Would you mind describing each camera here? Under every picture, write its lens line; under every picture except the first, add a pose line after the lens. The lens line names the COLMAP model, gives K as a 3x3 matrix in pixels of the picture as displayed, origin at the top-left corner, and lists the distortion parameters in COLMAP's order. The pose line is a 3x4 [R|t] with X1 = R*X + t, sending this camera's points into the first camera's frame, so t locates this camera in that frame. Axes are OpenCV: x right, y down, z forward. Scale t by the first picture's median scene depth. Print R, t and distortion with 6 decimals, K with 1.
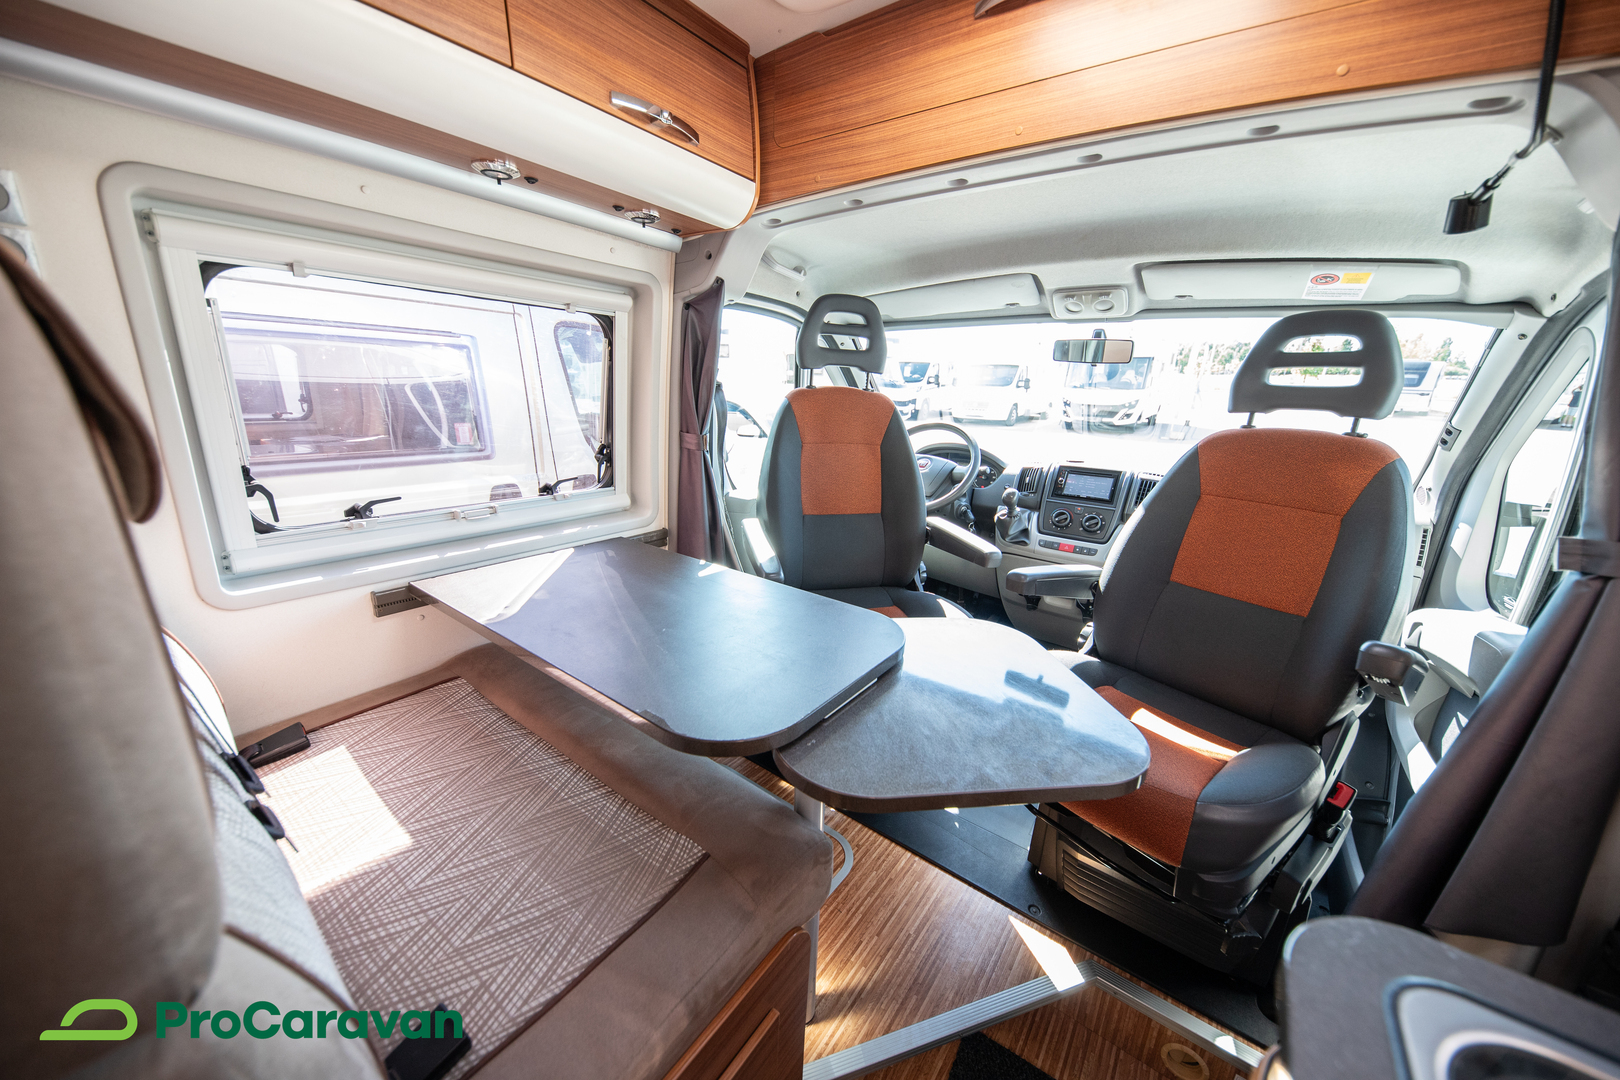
lens RADIAL K [[550.2, 0, 810.0], [0, 550.2, 540.0], [0, 0, 1]] dist [0.001971, -0.004214]
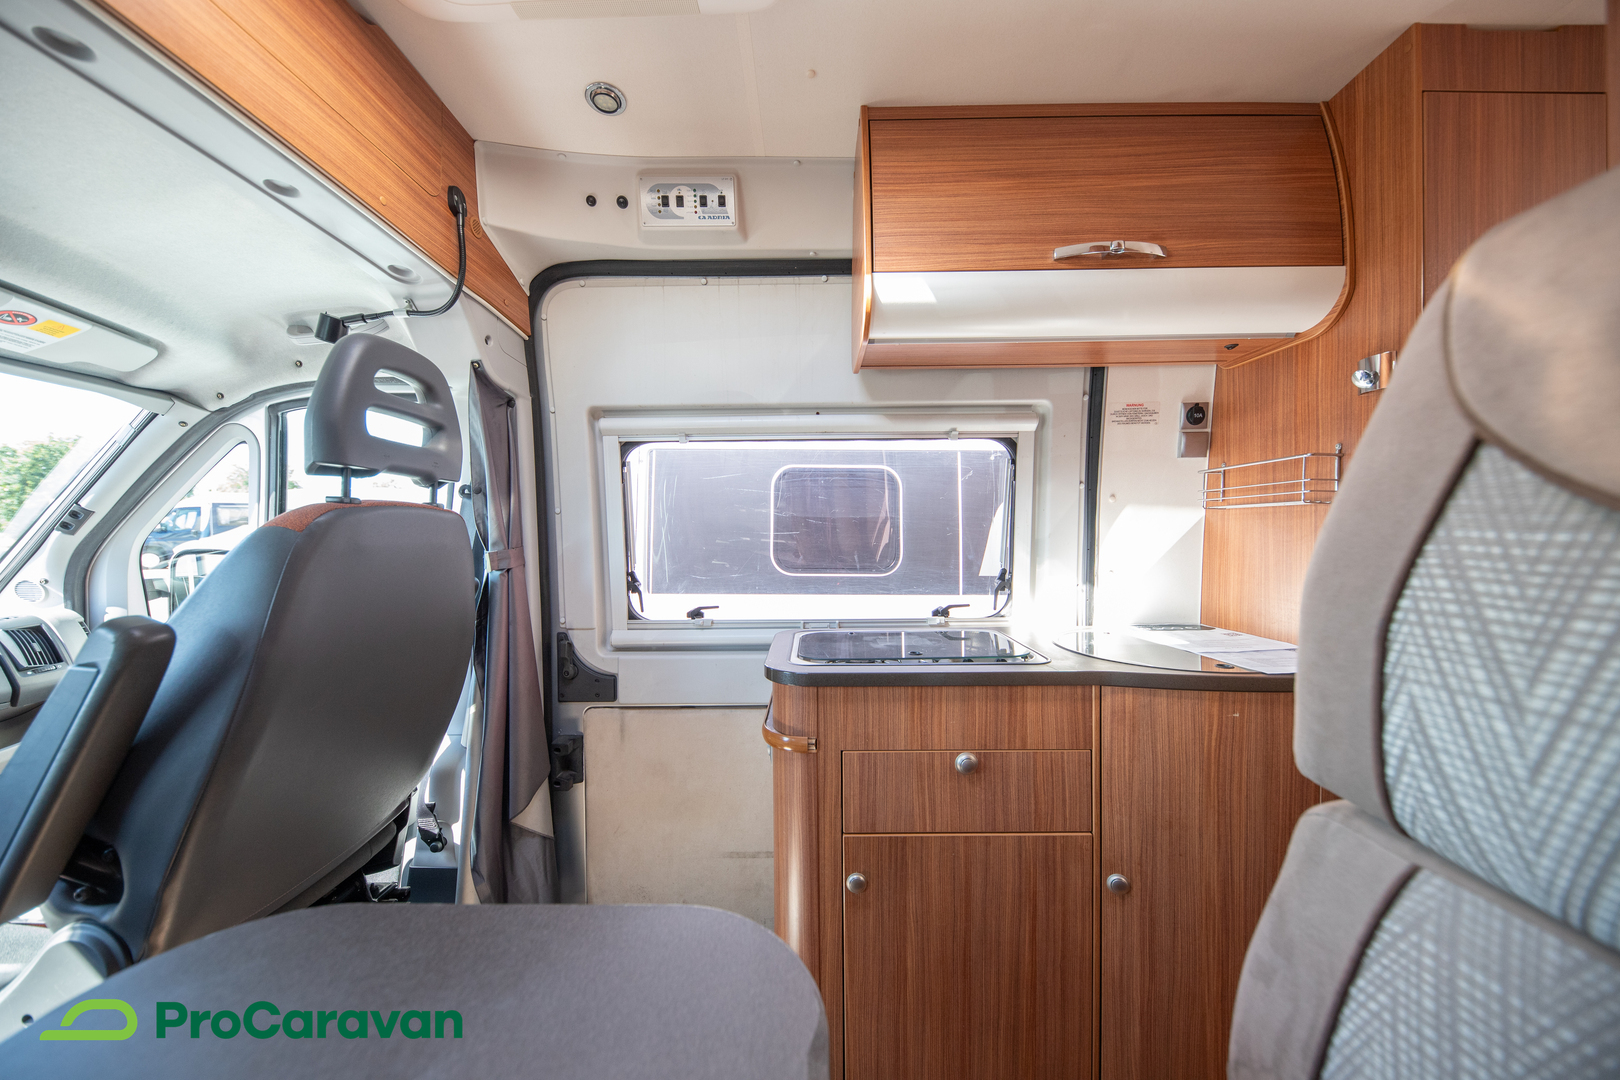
lens RADIAL K [[563.1, 0, 810.0], [0, 563.1, 540.0], [0, 0, 1]] dist [-0.000752, -0.004463]
pose [[-0.593379, -0.051382, 0.803281, -0.312908], [0.201940, 0.956540, 0.210358, -0.102998], [-0.779180, 0.287037, -0.557215, 0.571067]]
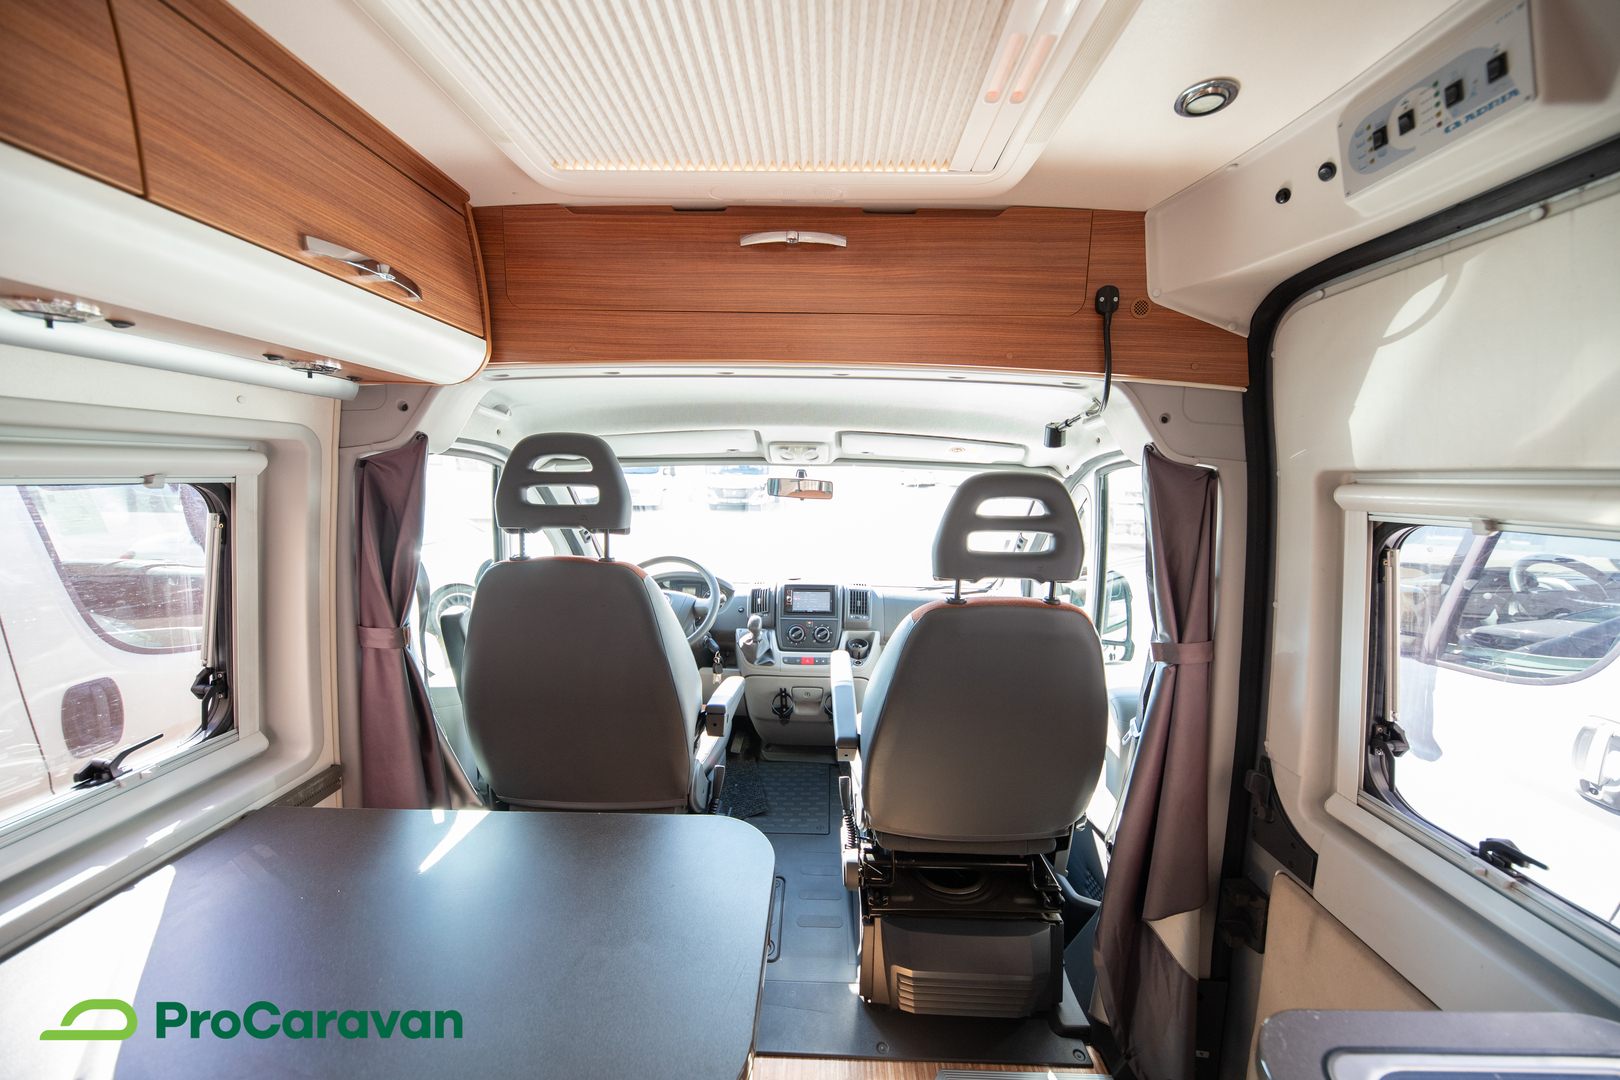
lens RADIAL K [[550.2, 0, 810.0], [0, 550.2, 540.0], [0, 0, 1]] dist [0.001971, -0.004214]
pose [[0.817167, -0.091883, 0.569030, -0.175181], [0.173846, 0.980529, -0.091325, -0.160924], [-0.549559, 0.173551, 0.817230, 0.077562]]
